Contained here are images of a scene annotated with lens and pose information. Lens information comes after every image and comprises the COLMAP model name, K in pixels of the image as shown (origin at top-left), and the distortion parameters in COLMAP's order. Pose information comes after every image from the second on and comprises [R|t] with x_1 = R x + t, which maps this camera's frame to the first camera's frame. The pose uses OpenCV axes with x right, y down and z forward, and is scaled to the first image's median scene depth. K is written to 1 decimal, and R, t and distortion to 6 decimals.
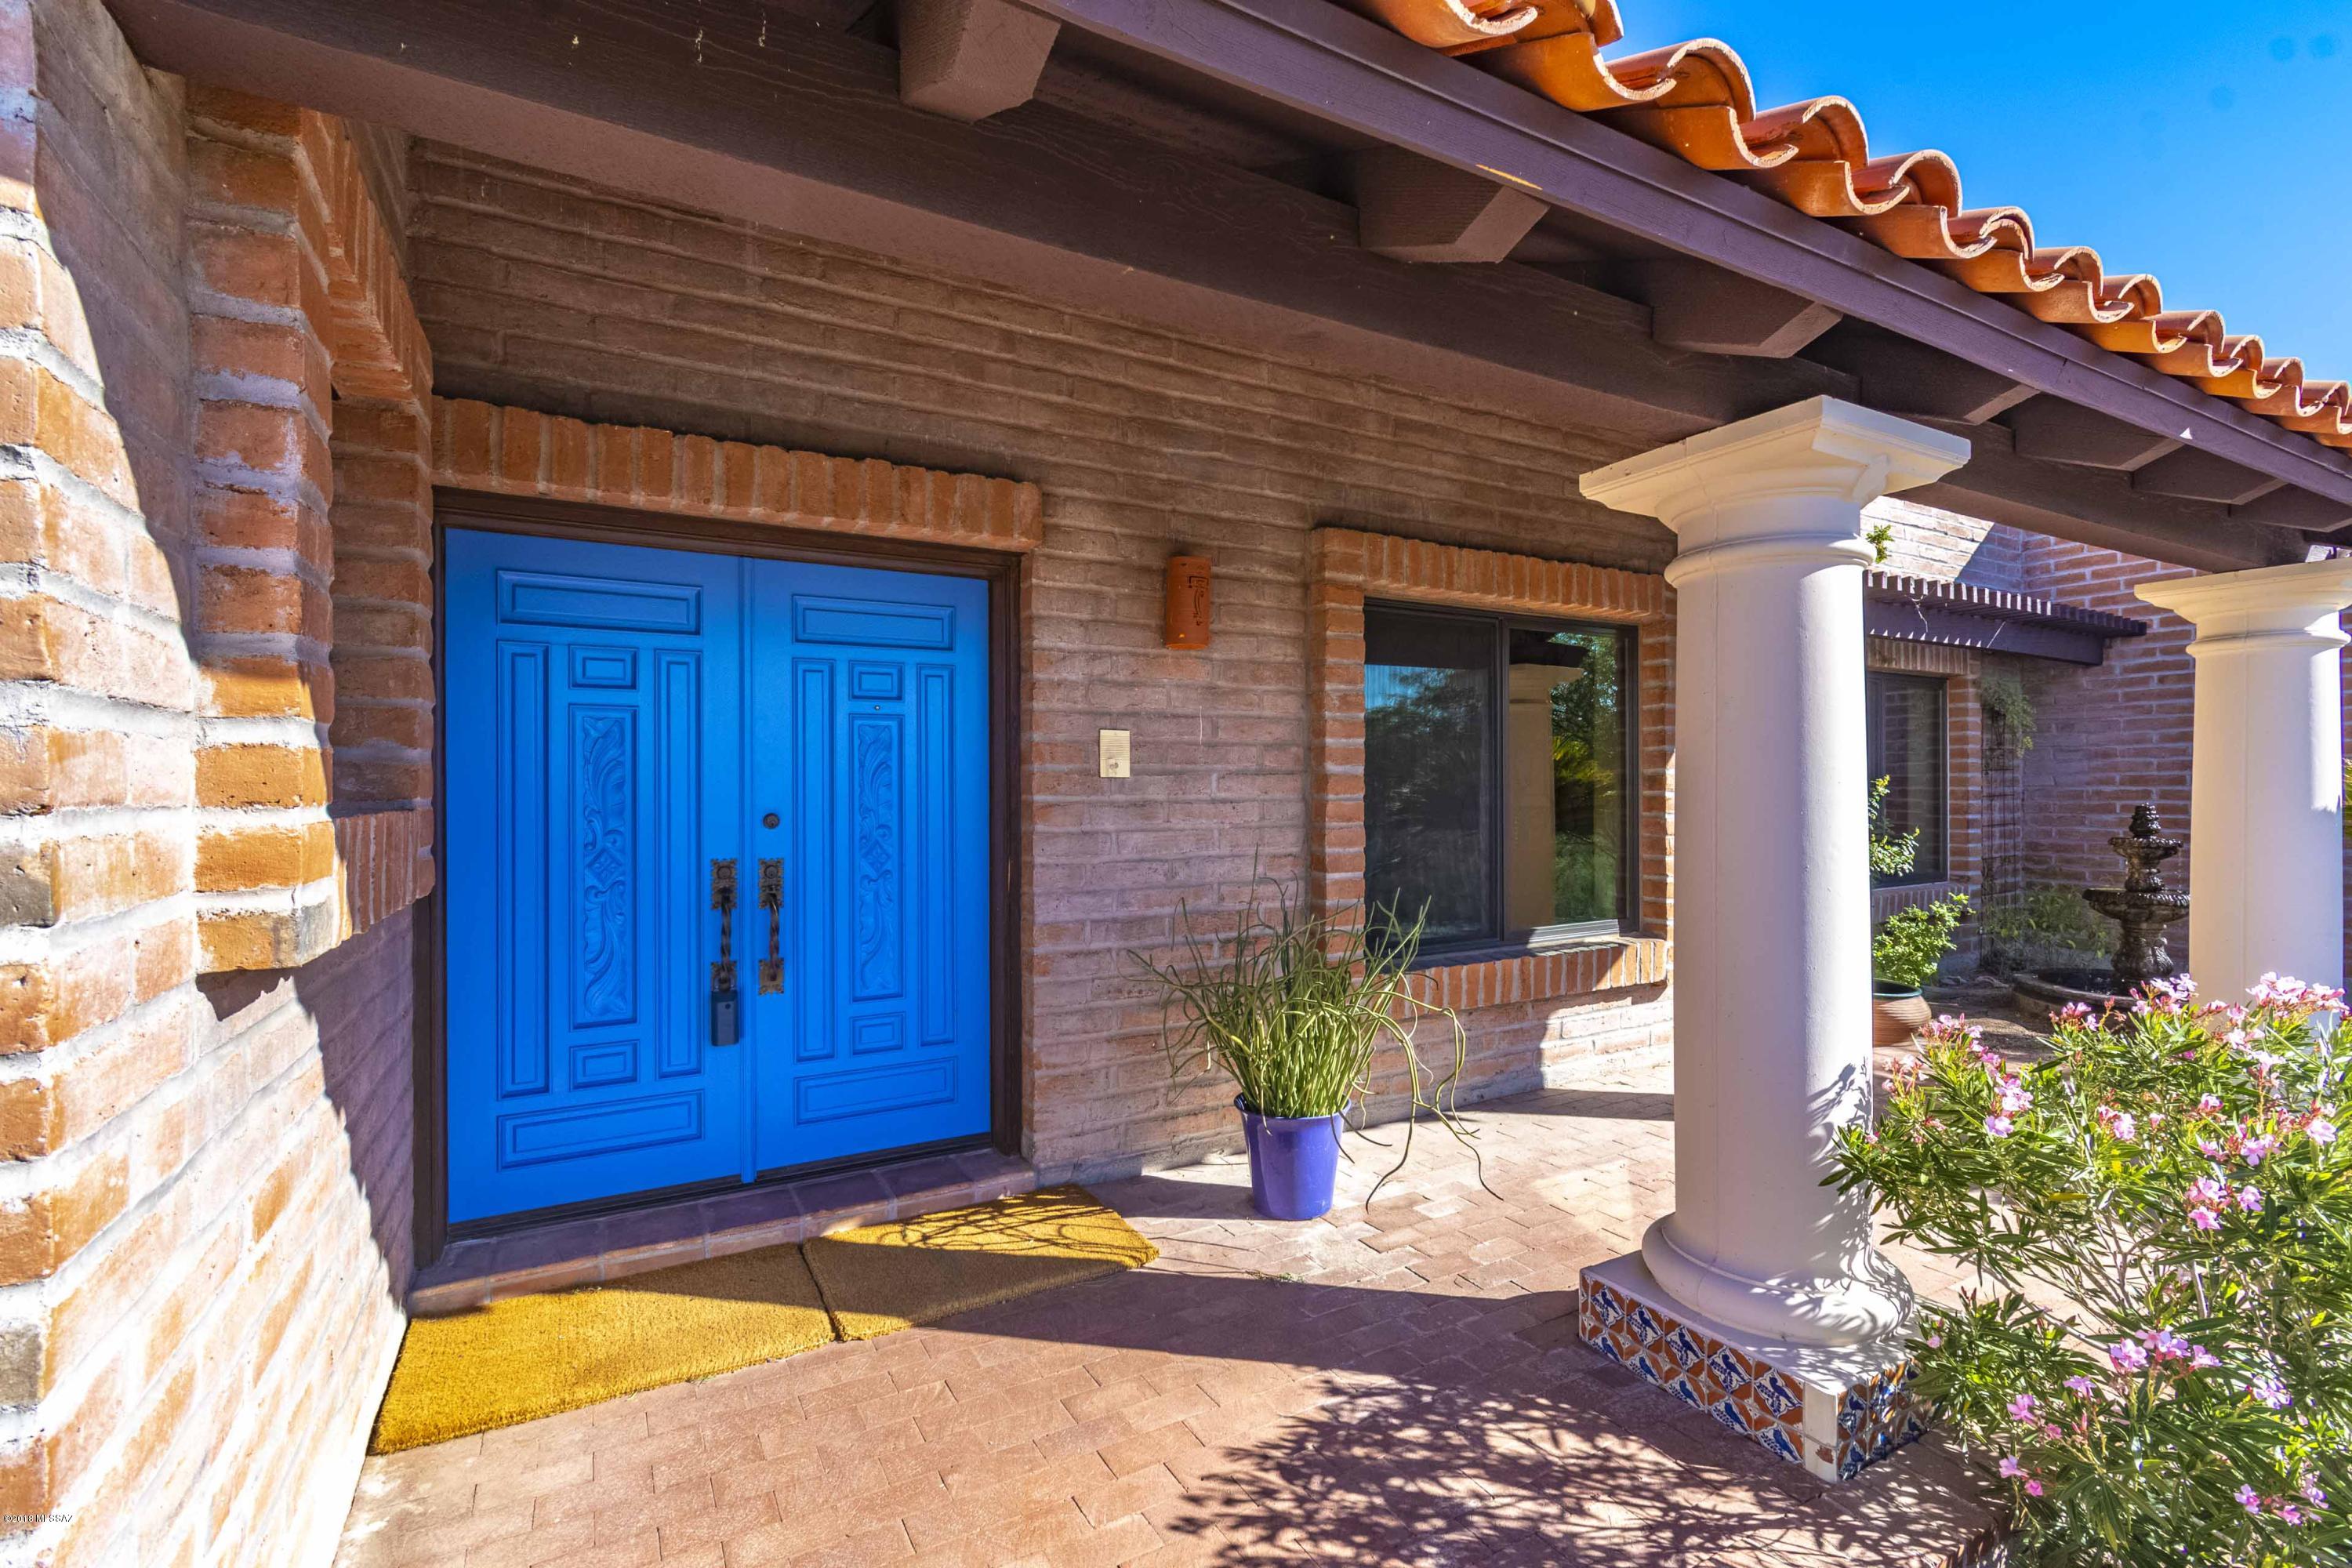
lens RADIAL K [[1048.7, 0, 1176.0], [0, 1048.7, 784.0], [0, 0, 1]] dist [0.001311, 0.000506]
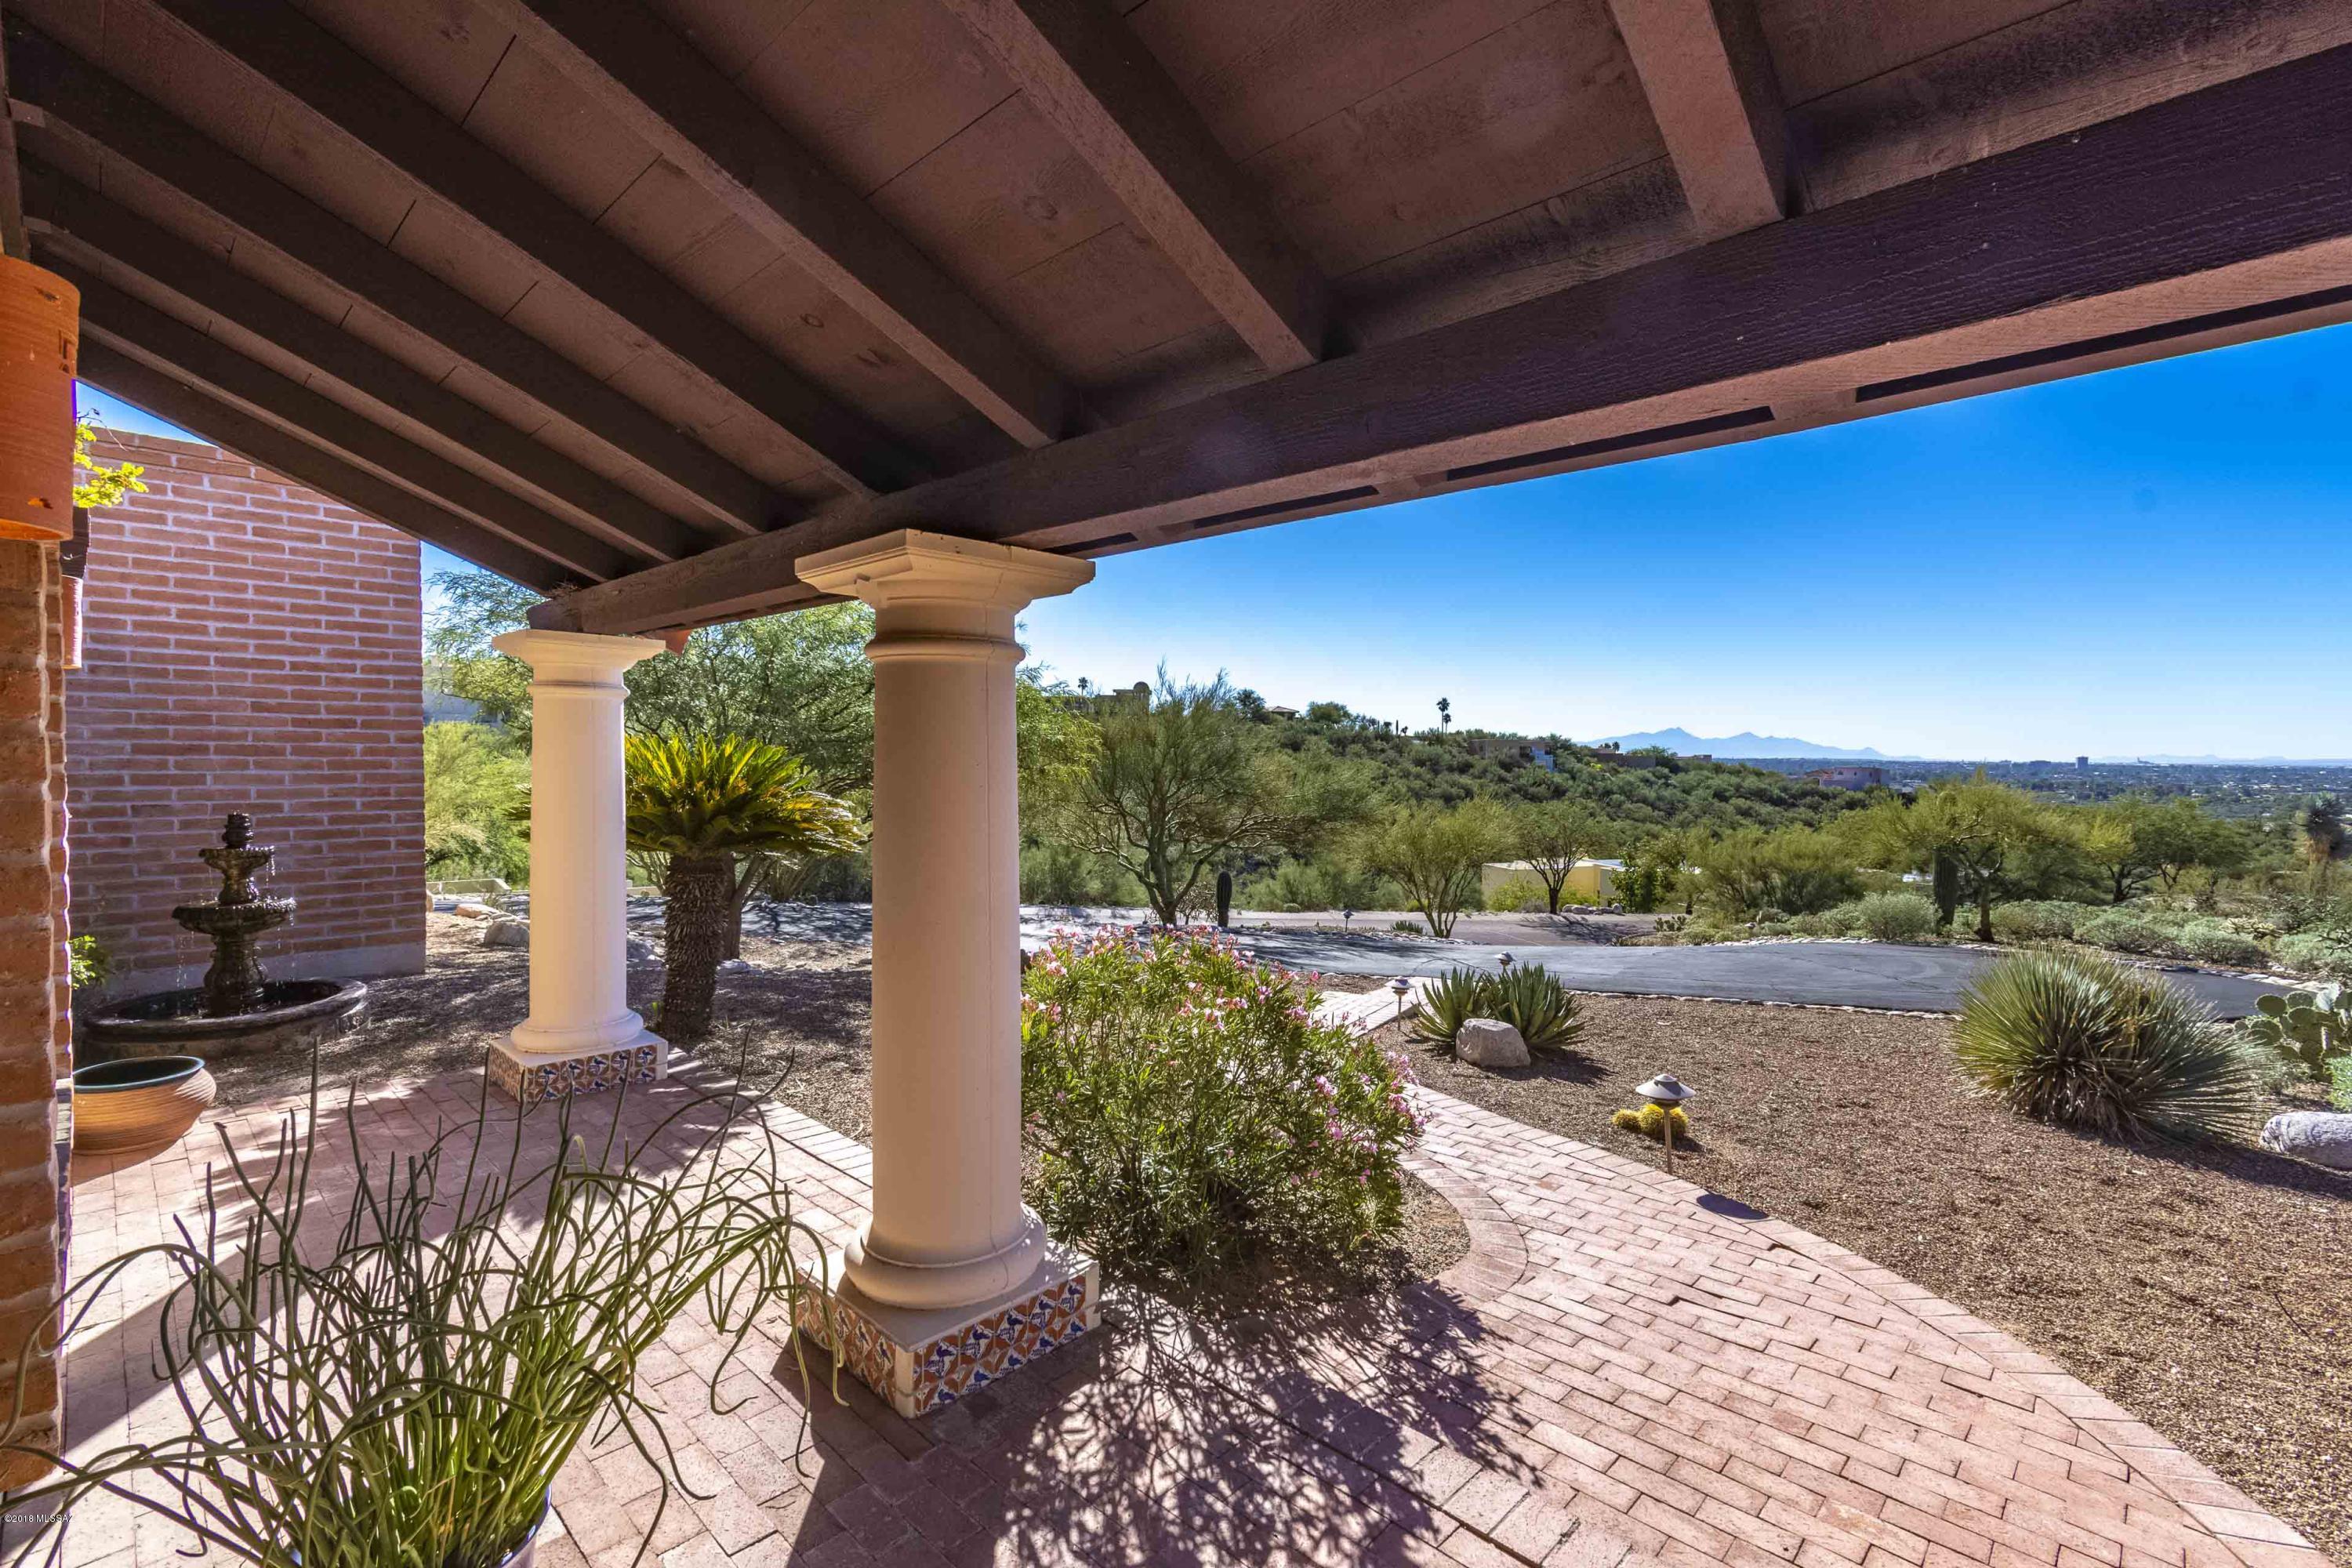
lens RADIAL K [[1048.7, 0, 1176.0], [0, 1048.7, 784.0], [0, 0, 1]] dist [0.001311, 0.000506]
pose [[-0.283548, -0.024957, 0.958633, -0.773022], [-0.018405, 0.999619, 0.020581, -0.124669], [-0.958781, -0.011808, -0.283899, 1.233978]]
